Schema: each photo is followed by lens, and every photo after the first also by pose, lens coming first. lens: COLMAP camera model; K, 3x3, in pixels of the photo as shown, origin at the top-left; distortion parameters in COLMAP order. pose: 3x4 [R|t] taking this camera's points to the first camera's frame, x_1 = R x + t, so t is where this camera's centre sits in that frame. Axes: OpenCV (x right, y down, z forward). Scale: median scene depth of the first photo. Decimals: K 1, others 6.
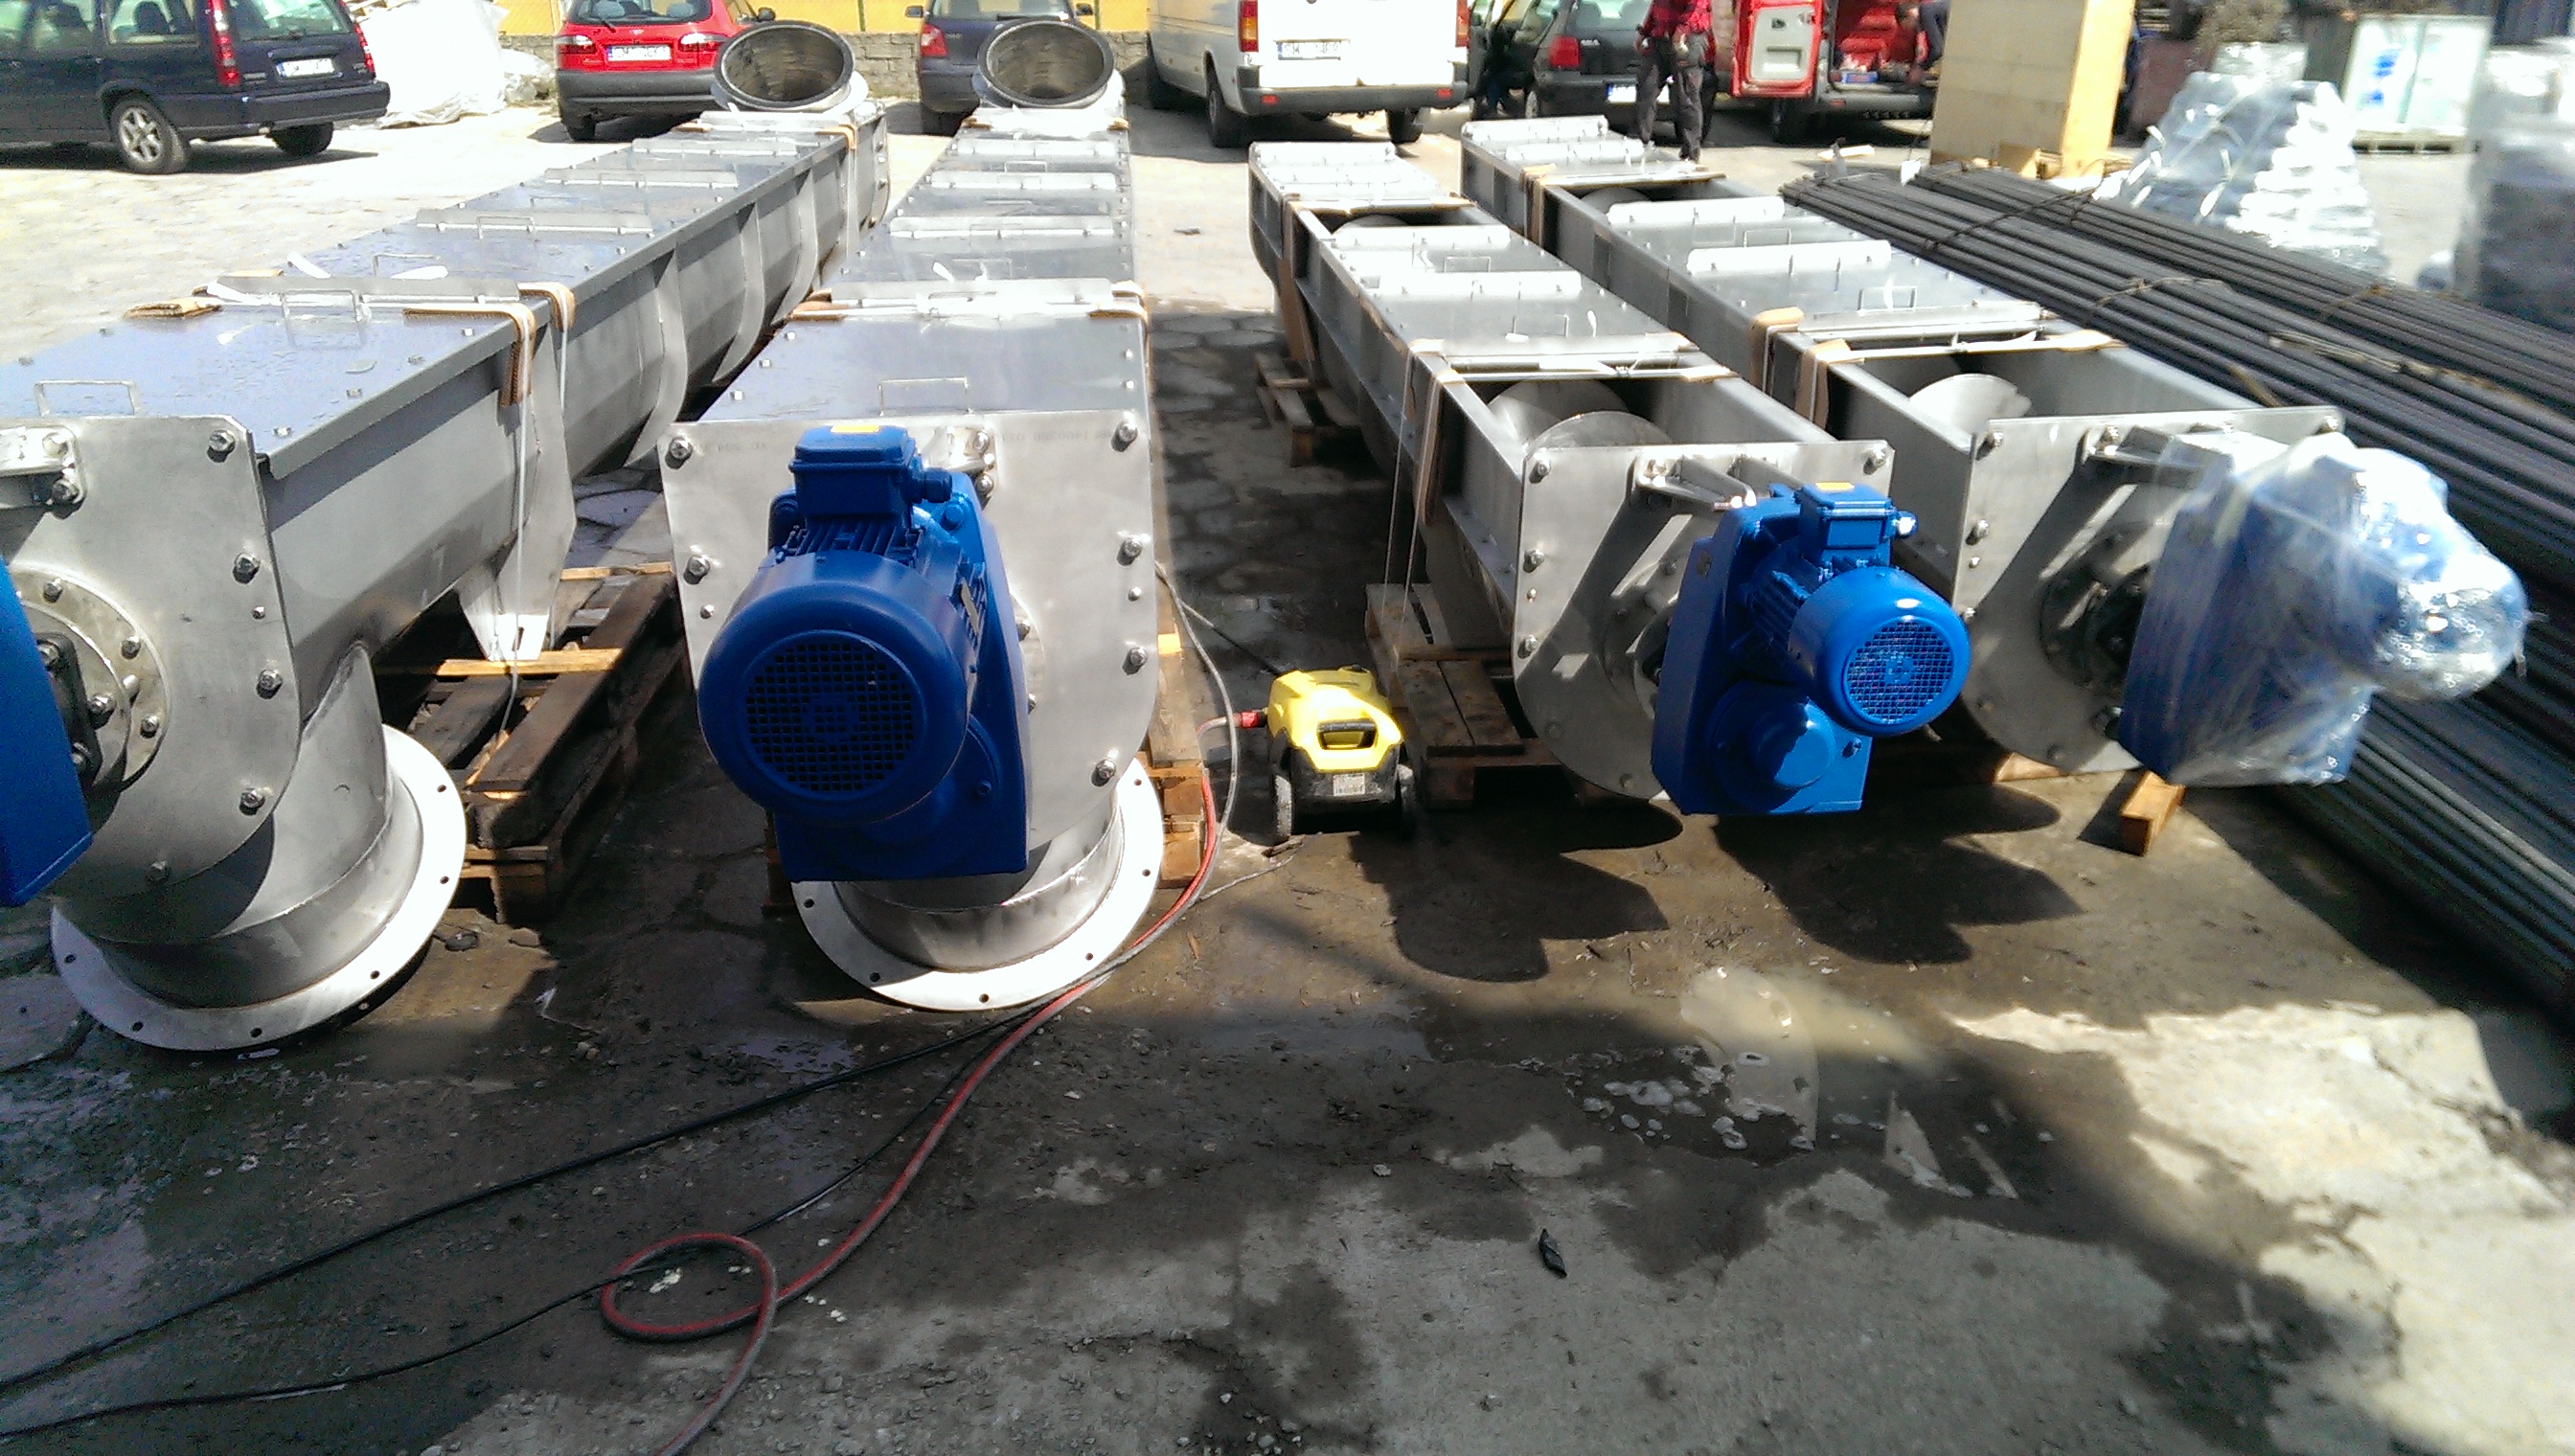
lens RADIAL K [[1790.1, 0, 1287.5], [0, 1790.1, 728.0], [0, 0, 1]] dist [0.092349, -0.090292]
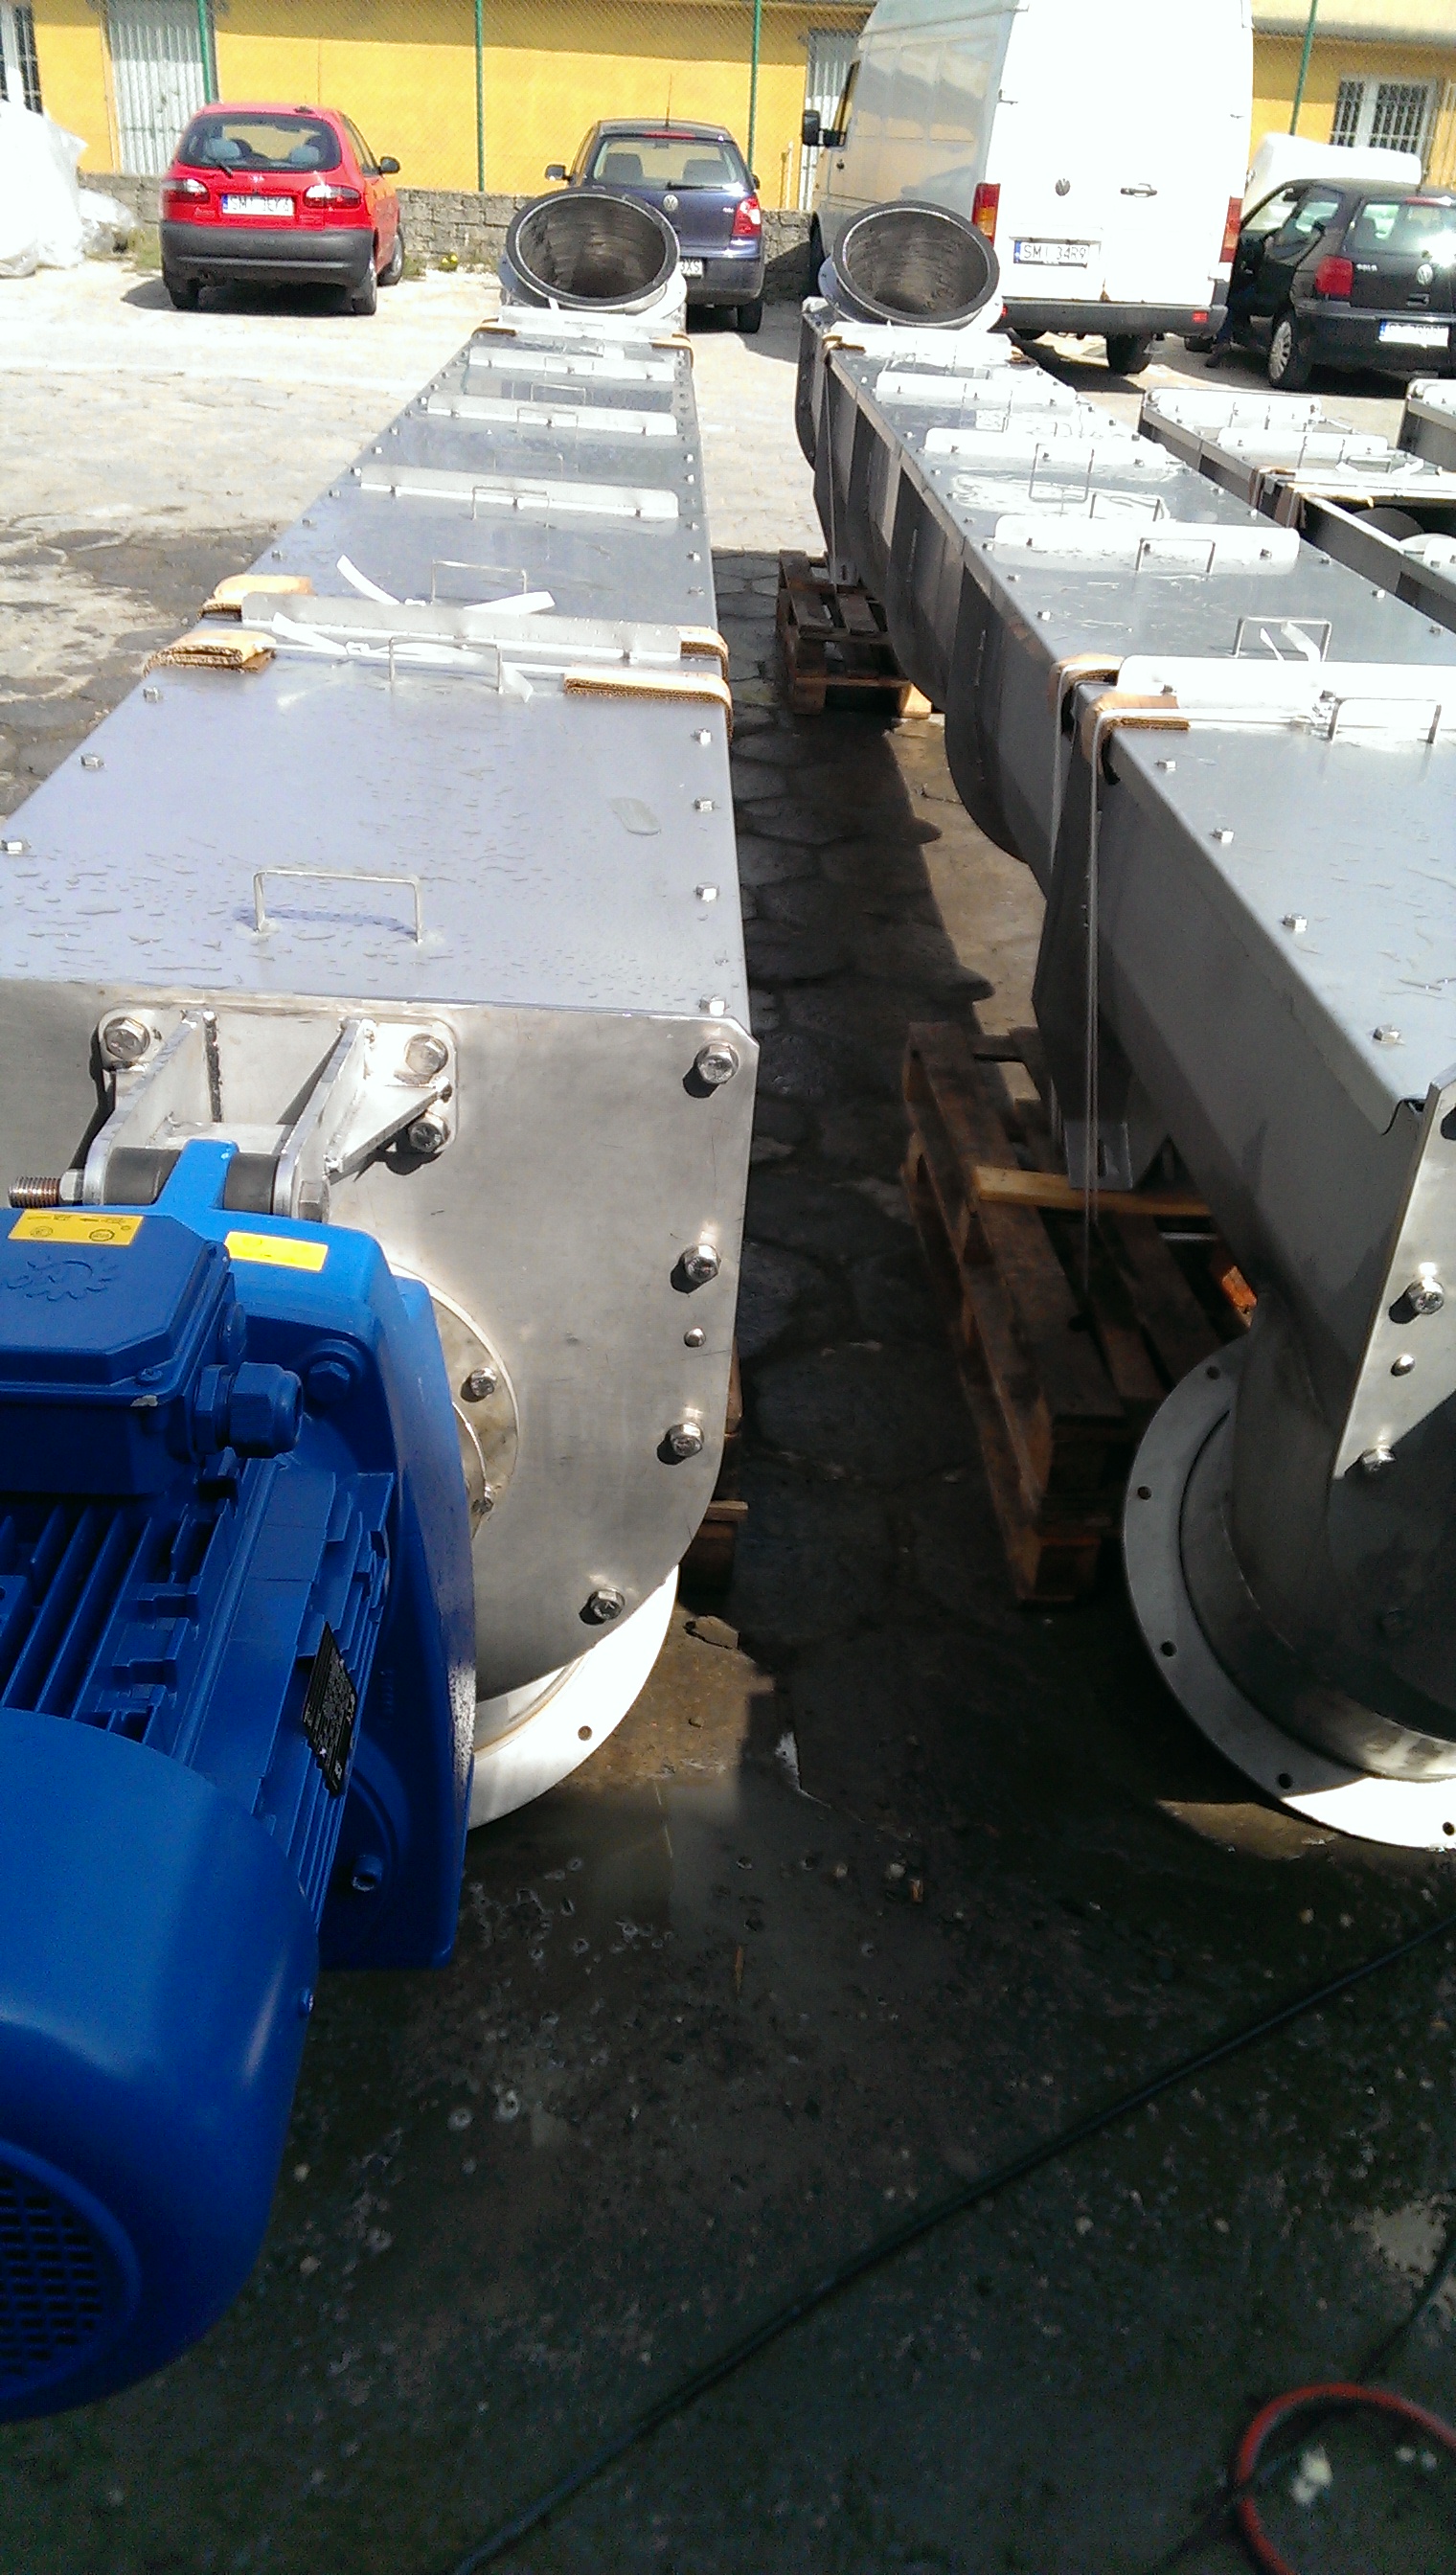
lens RADIAL K [[1792.4, 0, 728.0], [0, 1792.4, 1287.5], [0, 0, 1]] dist [0.046000, -0.056558]
pose [[0.996893, 0.077787, -0.012377, -0.090706], [-0.074558, 0.982584, 0.170203, -0.029162], [0.025401, -0.168751, 0.985331, 0.074093]]
